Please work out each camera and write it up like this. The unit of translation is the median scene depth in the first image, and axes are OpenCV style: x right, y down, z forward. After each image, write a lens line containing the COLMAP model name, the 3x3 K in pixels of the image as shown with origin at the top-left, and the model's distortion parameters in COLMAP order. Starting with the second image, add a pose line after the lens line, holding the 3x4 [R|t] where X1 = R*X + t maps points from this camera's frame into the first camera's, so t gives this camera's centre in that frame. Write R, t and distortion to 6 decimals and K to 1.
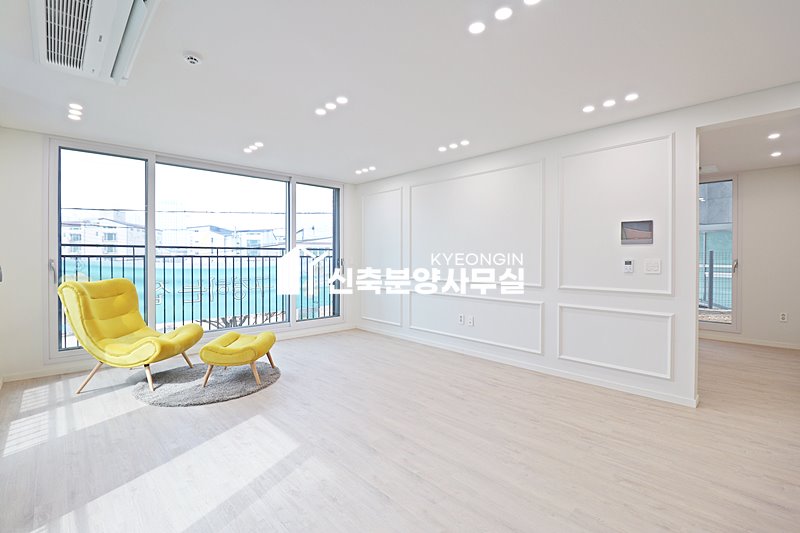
lens RADIAL K [[369.1, 0, 401.3], [0, 369.1, 260.8], [0, 0, 1]] dist [-0.010499, -0.007800]
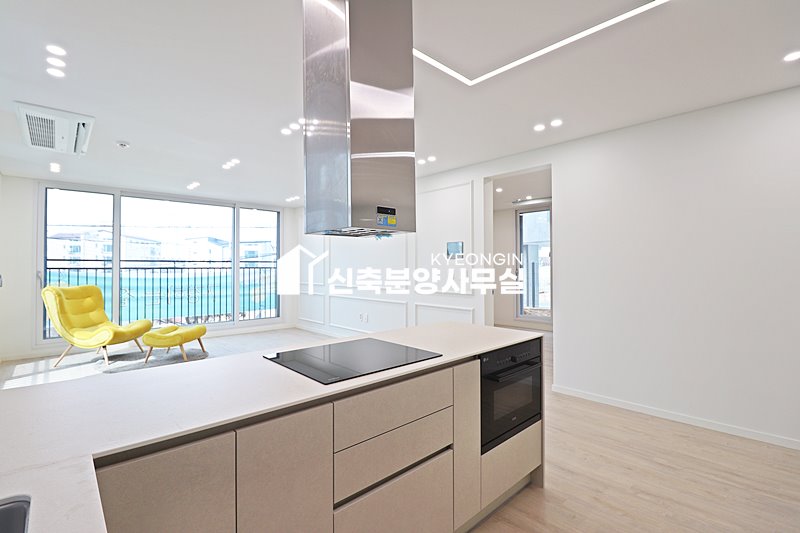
lens RADIAL K [[369.1, 0, 397.9], [0, 369.1, 262.2], [0, 0, 1]] dist [-0.010499, -0.007800]
pose [[0.999965, -0.004456, -0.007137, 0.411641], [0.004288, 0.999717, -0.023419, 0.001192], [0.007239, 0.023388, 0.999700, -0.366774]]
